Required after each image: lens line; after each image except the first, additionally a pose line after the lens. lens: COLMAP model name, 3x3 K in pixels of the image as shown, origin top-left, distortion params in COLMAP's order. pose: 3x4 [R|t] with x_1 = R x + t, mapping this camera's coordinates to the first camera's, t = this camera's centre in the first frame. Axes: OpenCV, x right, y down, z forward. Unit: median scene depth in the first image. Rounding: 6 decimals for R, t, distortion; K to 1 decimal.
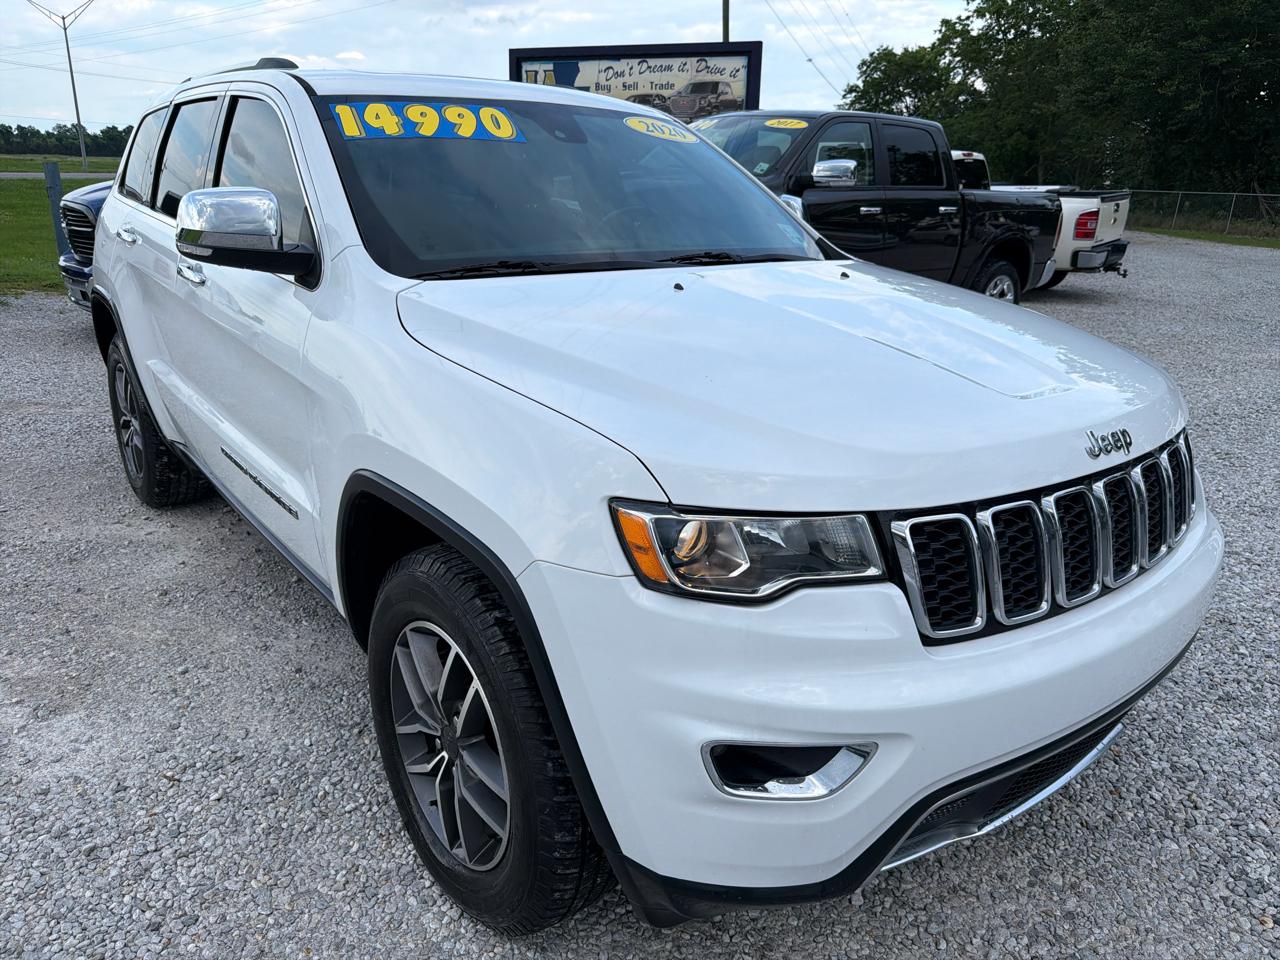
lens RADIAL K [[952.0, 0, 658.8], [0, 952.0, 484.0], [0, 0, 1]] dist [-0.002286, -0.005641]
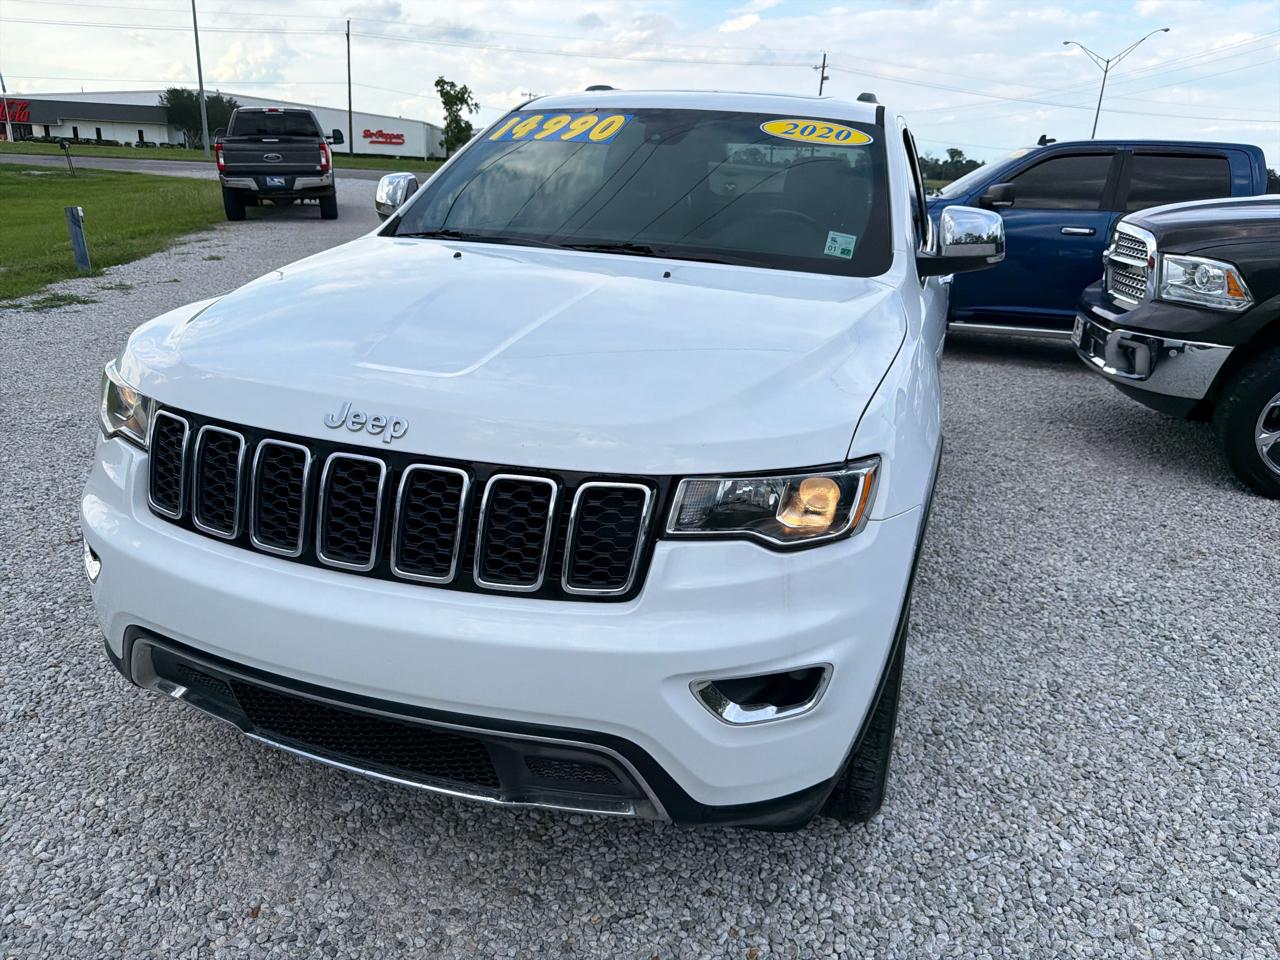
lens RADIAL K [[942.6, 0, 619.8], [0, 942.6, 473.2], [0, 0, 1]] dist [-0.001385, -0.006082]
pose [[0.520188, 0.263148, -0.812501, 0.958825], [-0.297930, 0.947498, 0.116126, -0.125198], [0.800401, 0.181661, 0.571277, 0.461342]]
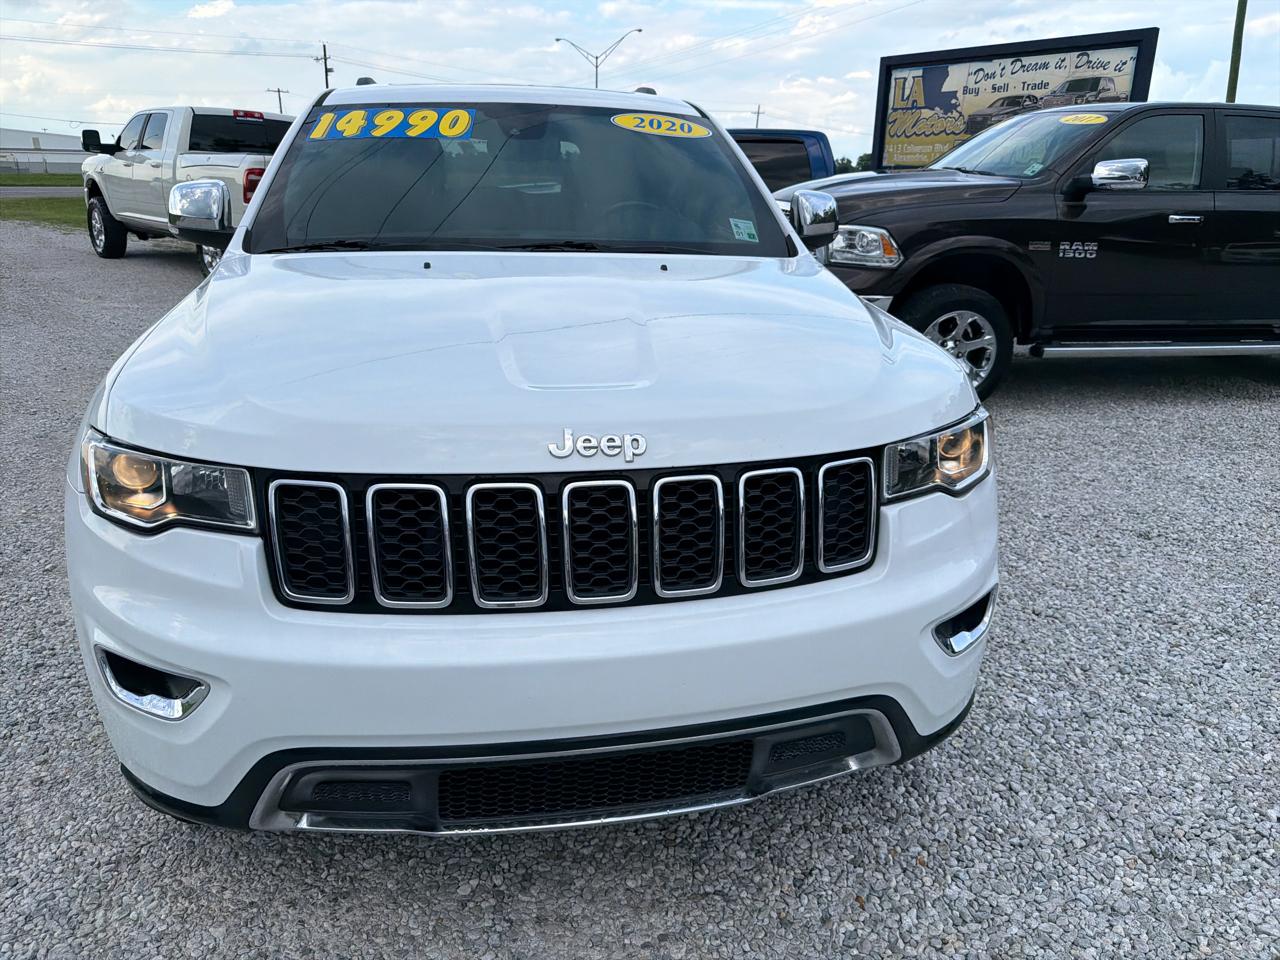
lens RADIAL K [[952.3, 0, 640.0], [0, 952.3, 480.0], [0, 0, 1]] dist [-0.006386, -0.003366]
pose [[0.871054, 0.136012, -0.471981, 0.639890], [-0.144860, 0.989293, 0.017745, -0.022187], [0.469341, 0.052914, 0.881430, 0.160795]]
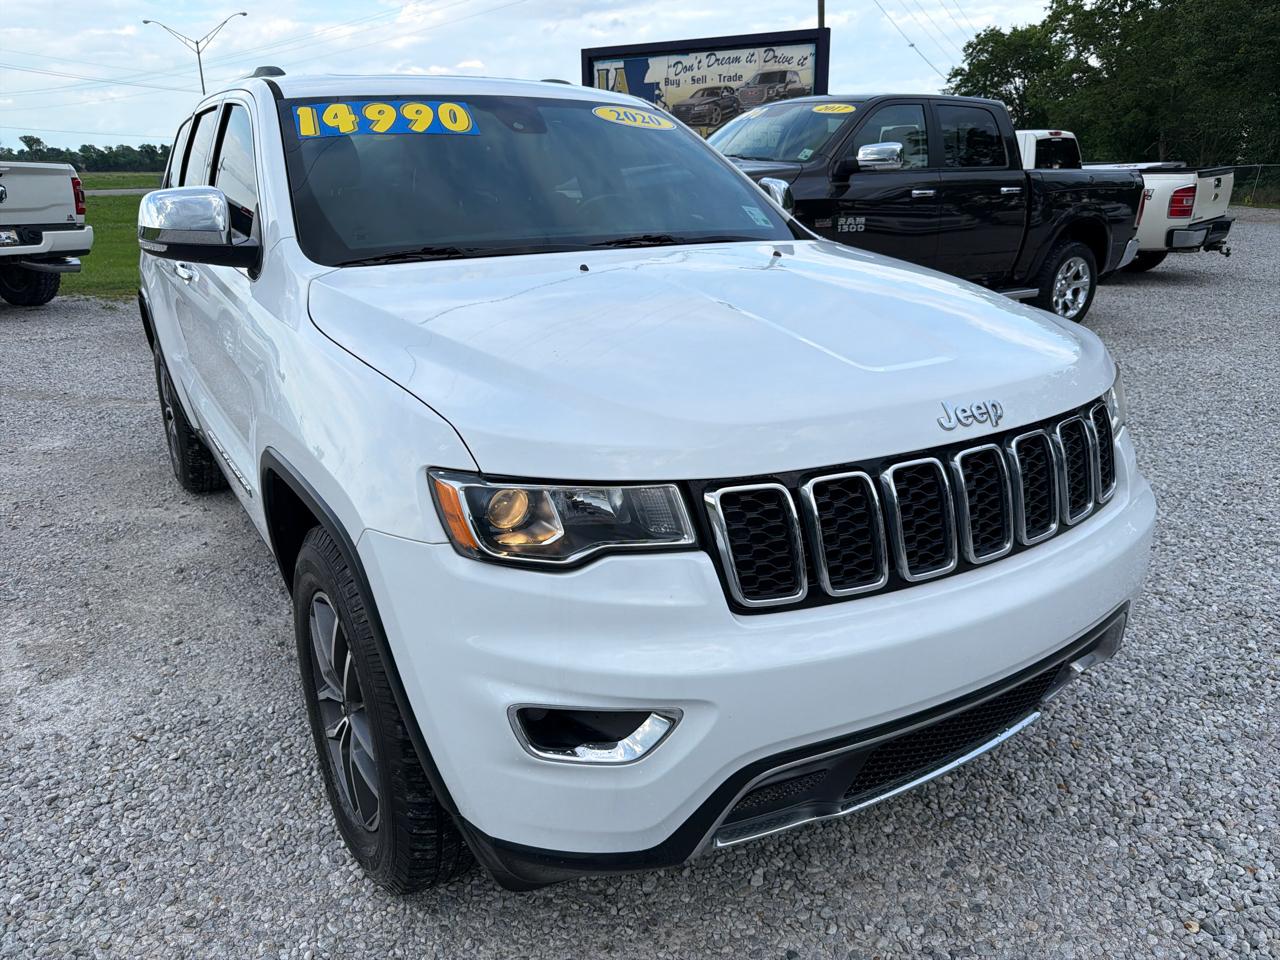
lens RADIAL K [[953.7, 0, 655.4], [0, 953.7, 470.9], [0, 0, 1]] dist [-0.000434, -0.008177]
pose [[0.992851, -0.001015, -0.119356, 0.184257], [-0.000086, 0.999958, -0.009218, 0.016286], [0.119361, 0.009162, 0.992809, -0.001520]]
